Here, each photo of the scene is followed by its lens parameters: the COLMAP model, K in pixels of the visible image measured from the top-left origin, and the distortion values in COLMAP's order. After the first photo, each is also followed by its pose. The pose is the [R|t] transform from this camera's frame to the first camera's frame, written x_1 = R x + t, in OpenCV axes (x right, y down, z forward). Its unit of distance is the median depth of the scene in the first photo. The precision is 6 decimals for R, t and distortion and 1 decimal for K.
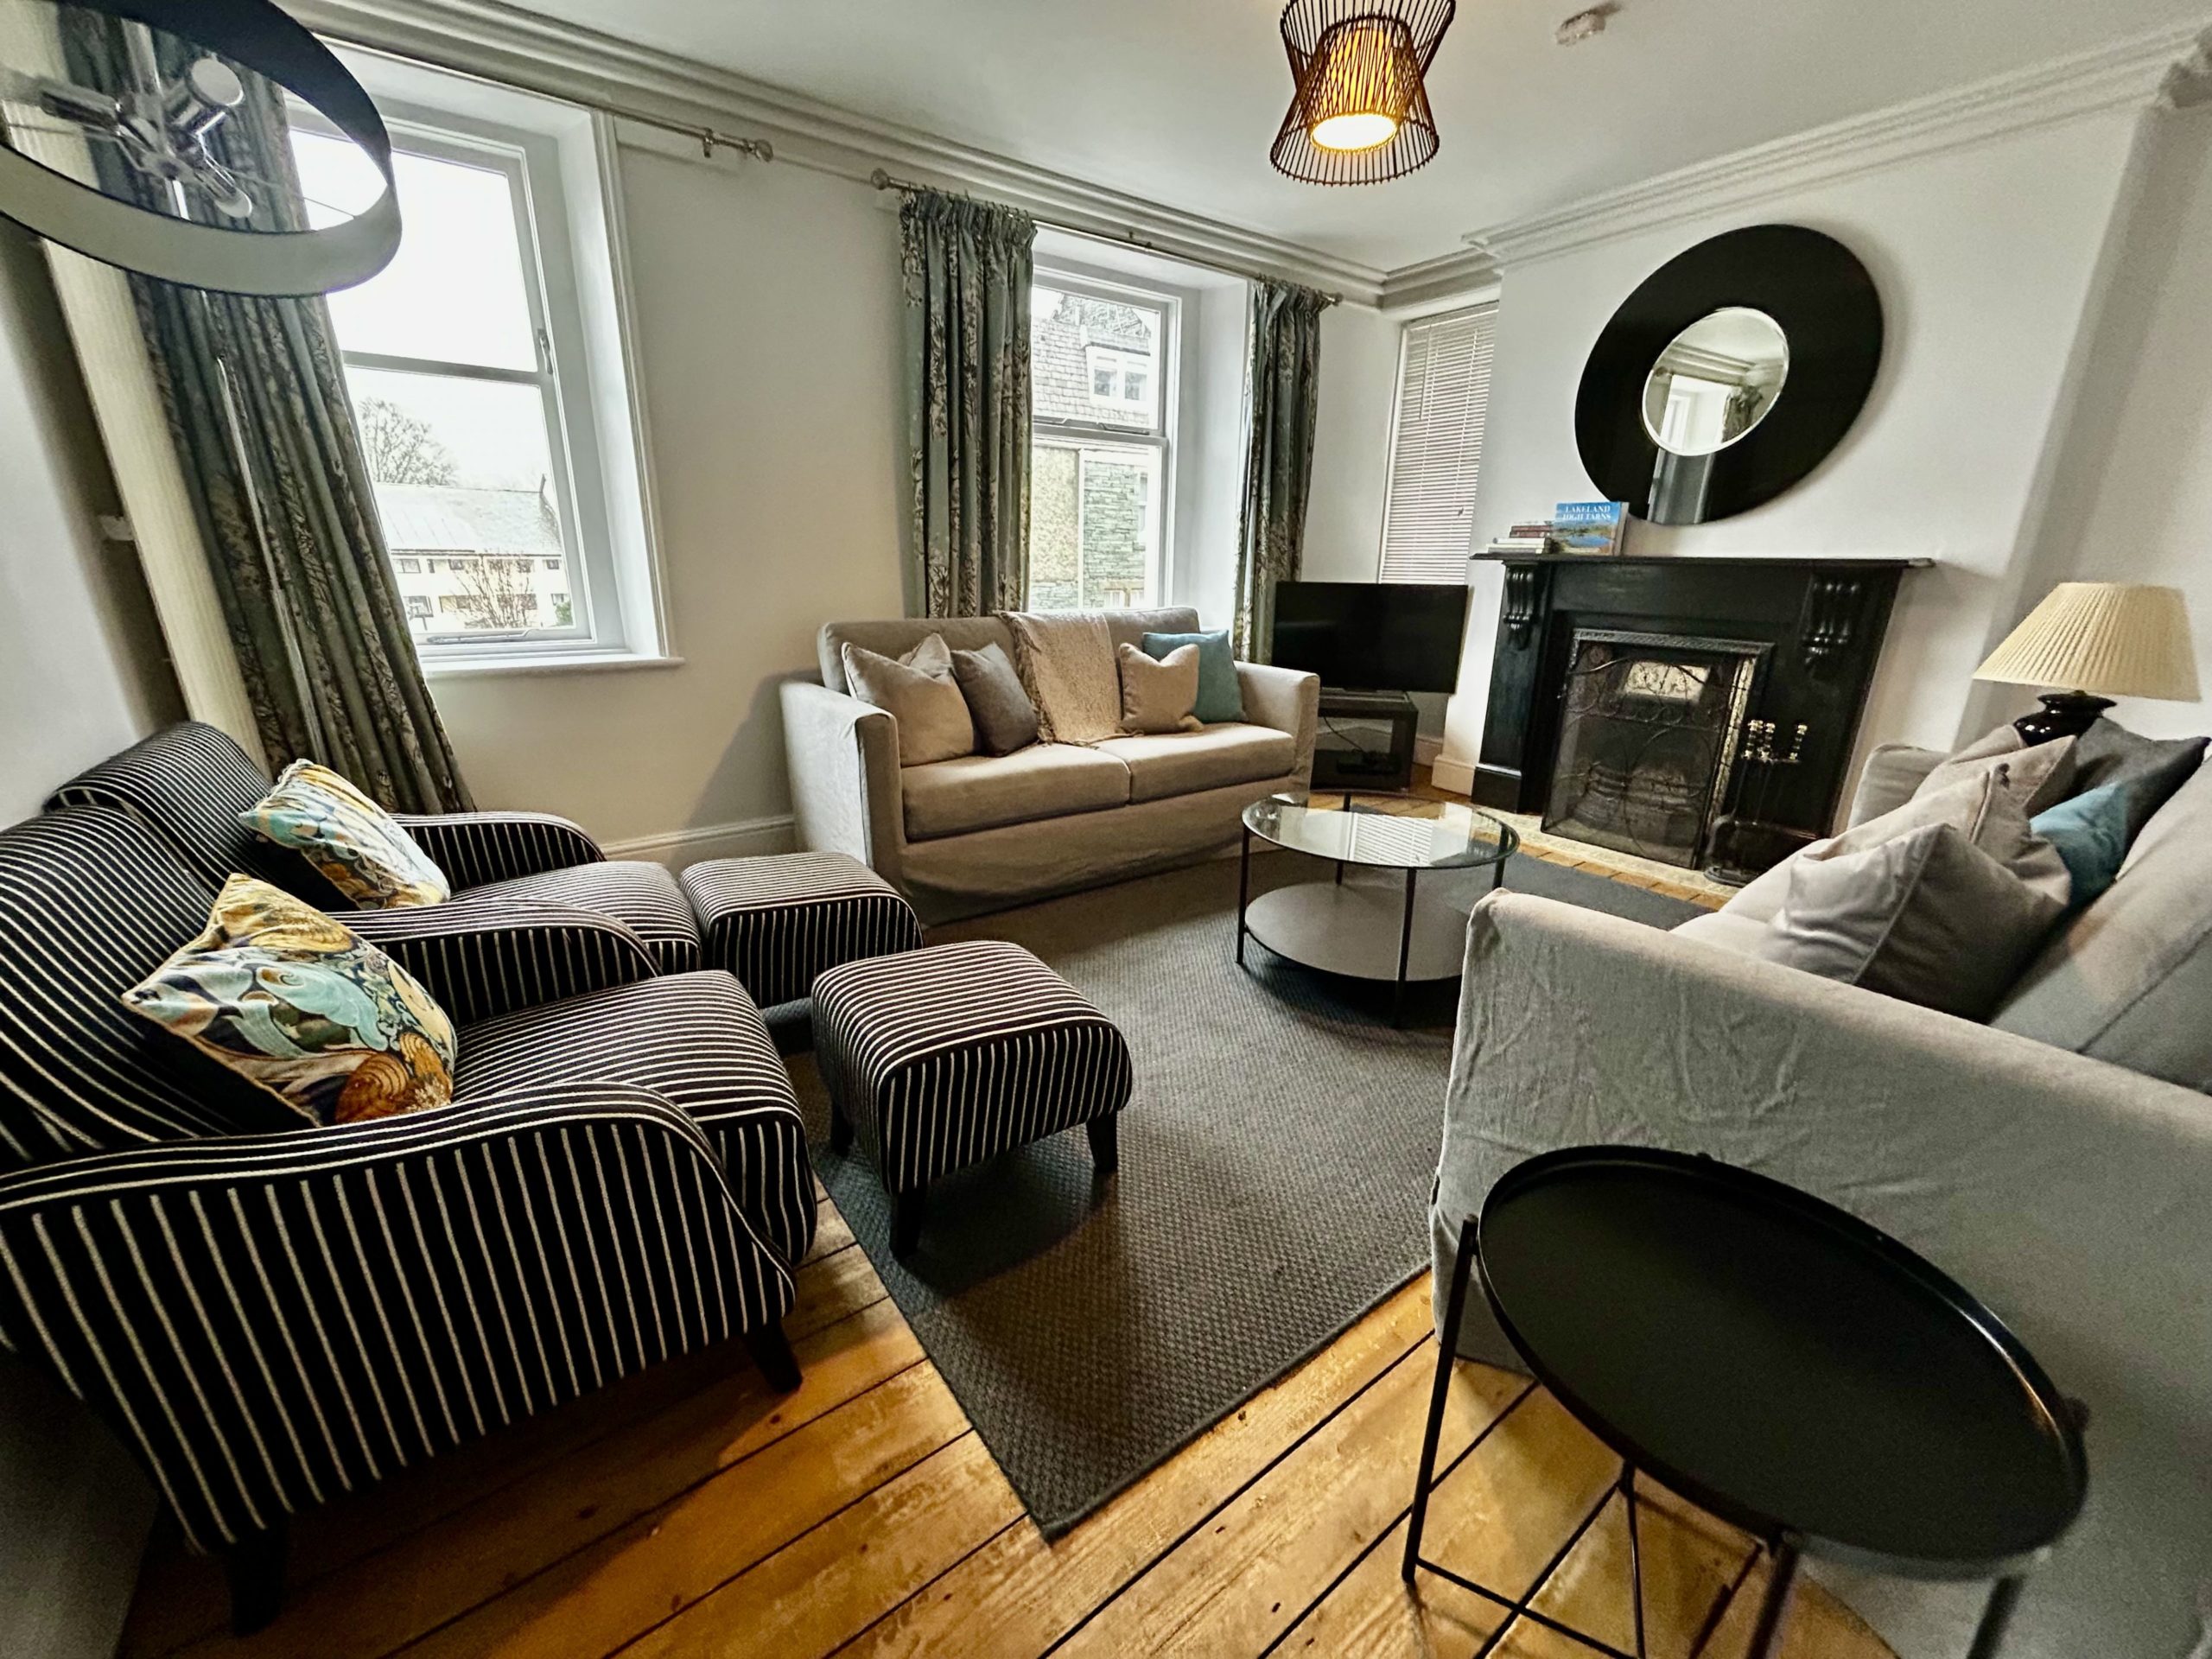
lens RADIAL K [[891.4, 0, 1101.2], [0, 891.4, 830.6], [0, 0, 1]] dist [-0.001773, 0.000770]
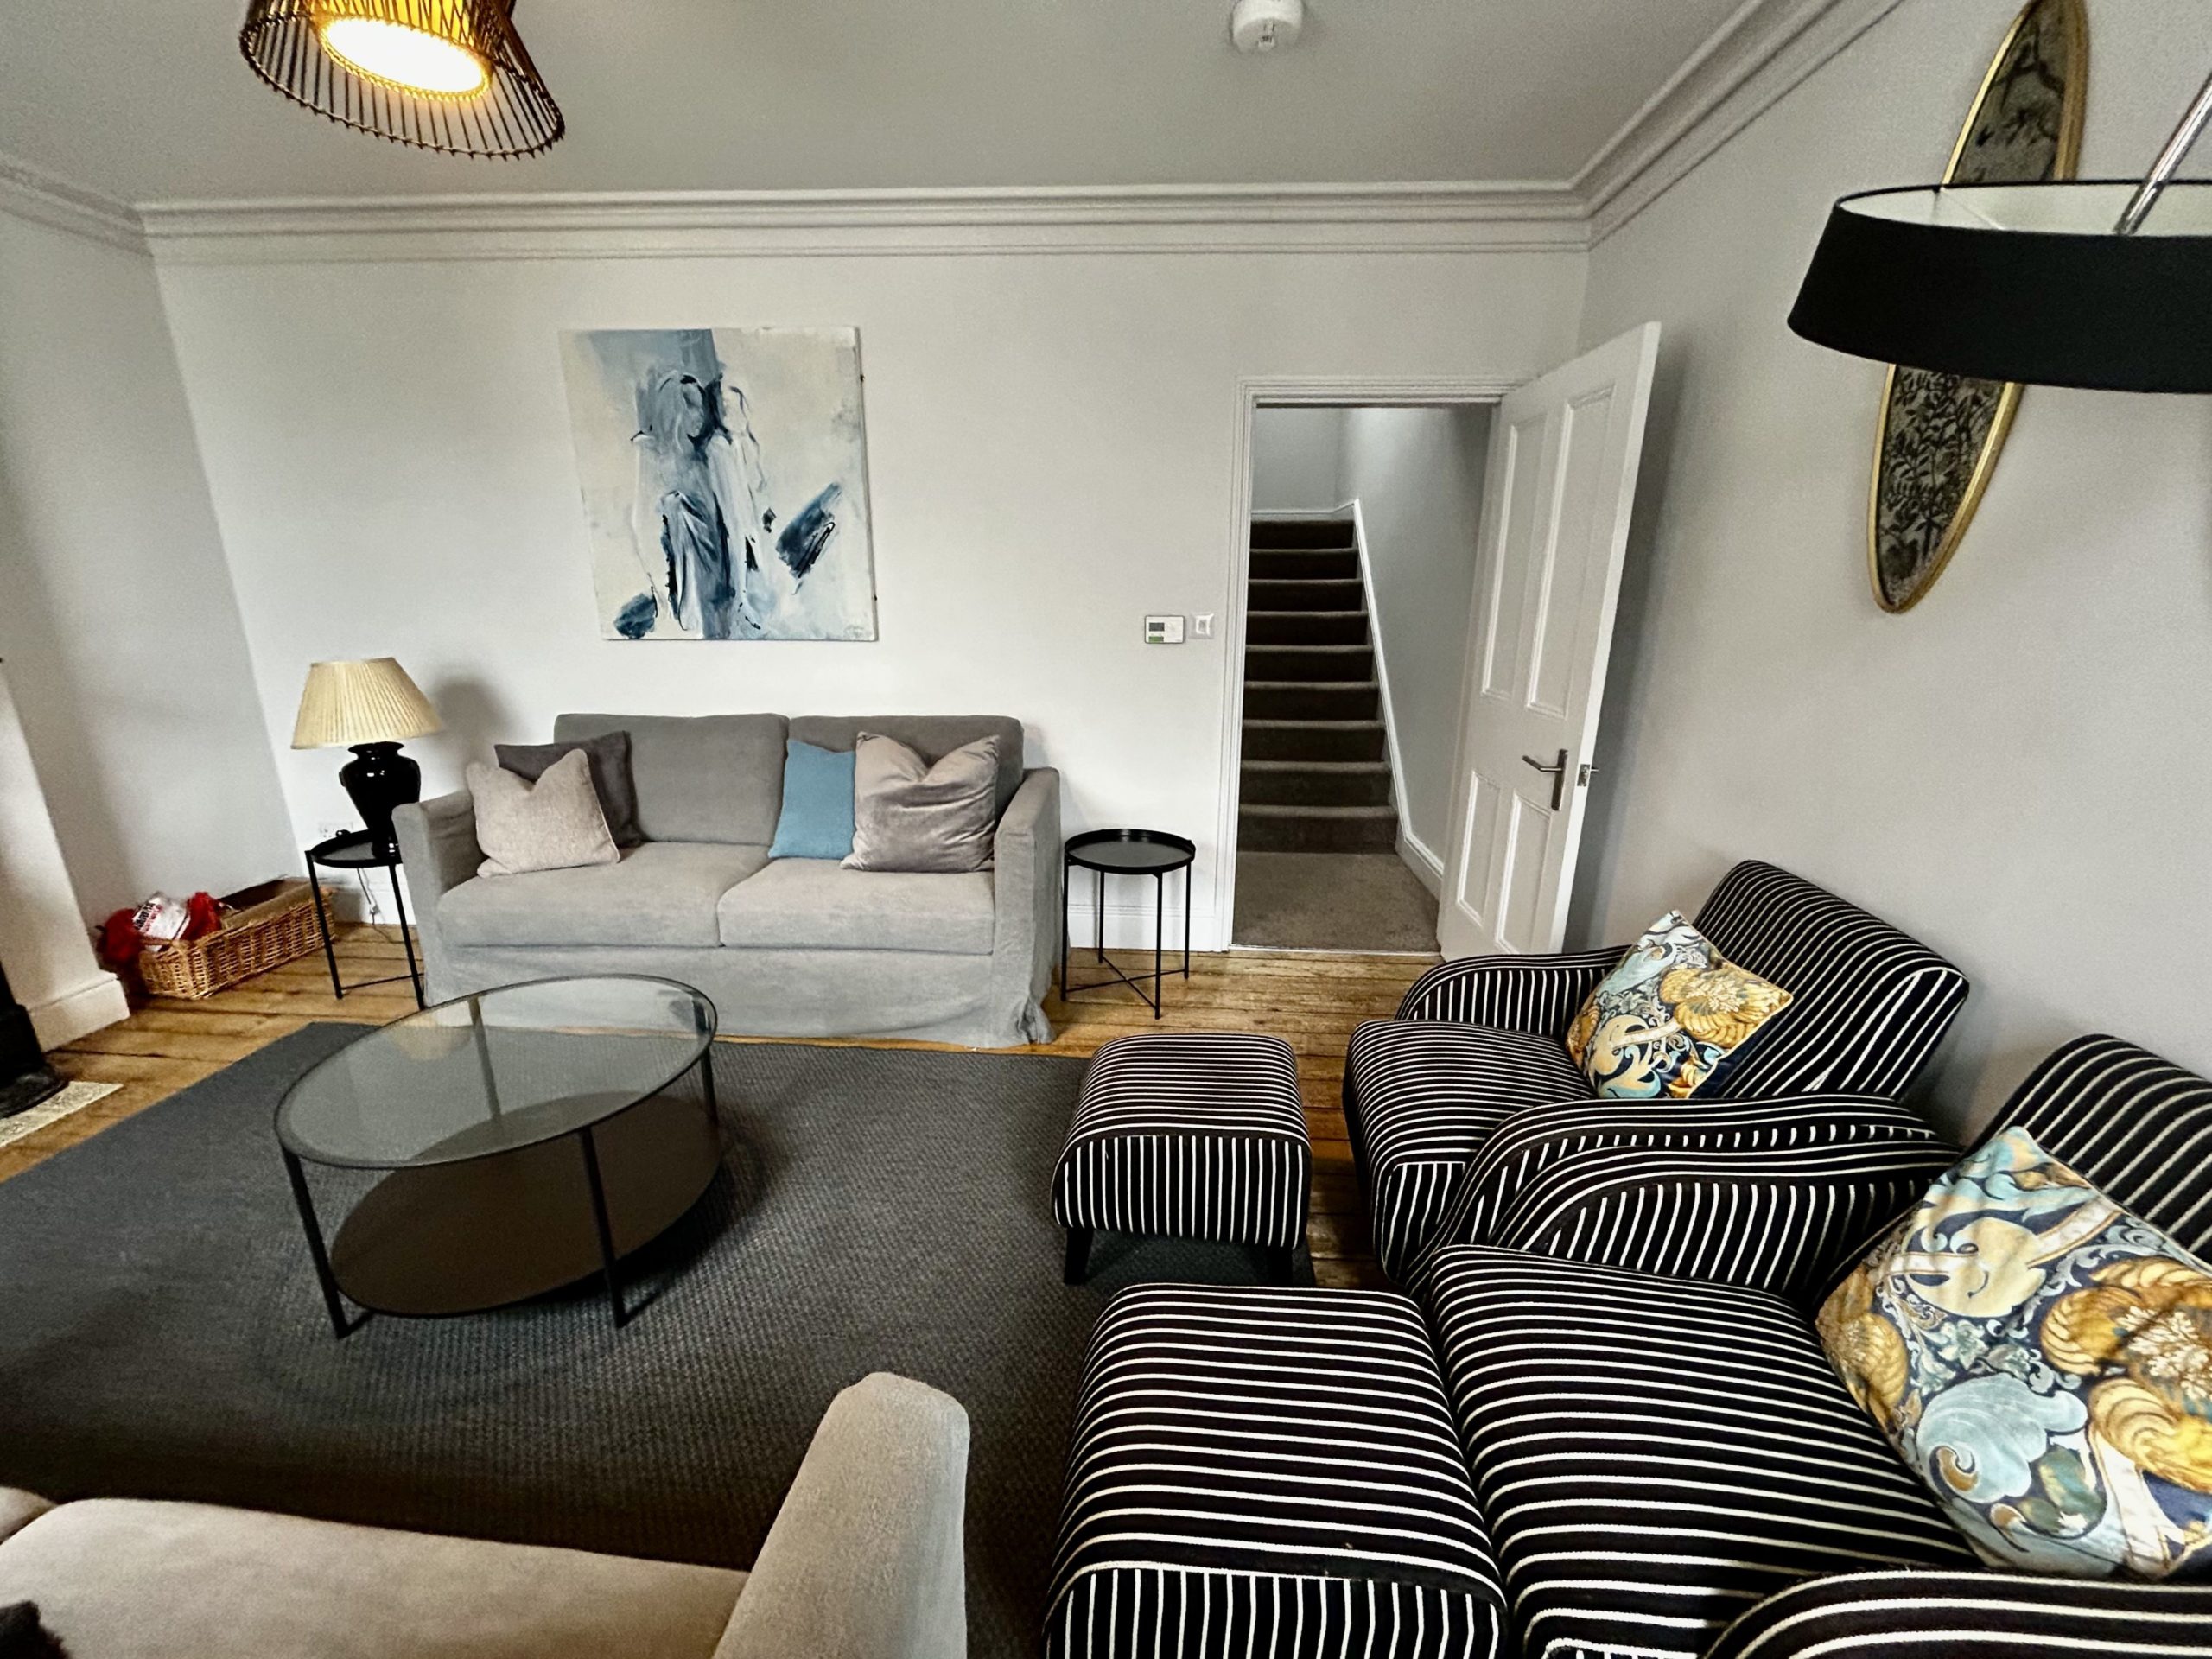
lens RADIAL K [[891.4, 0, 1102.3], [0, 891.4, 827.7], [0, 0, 1]] dist [-0.001773, 0.000770]
pose [[-0.771146, -0.186758, 0.608650, -0.315360], [0.174660, 0.857271, 0.484335, -0.295977], [-0.612231, 0.479801, -0.628462, 0.749673]]
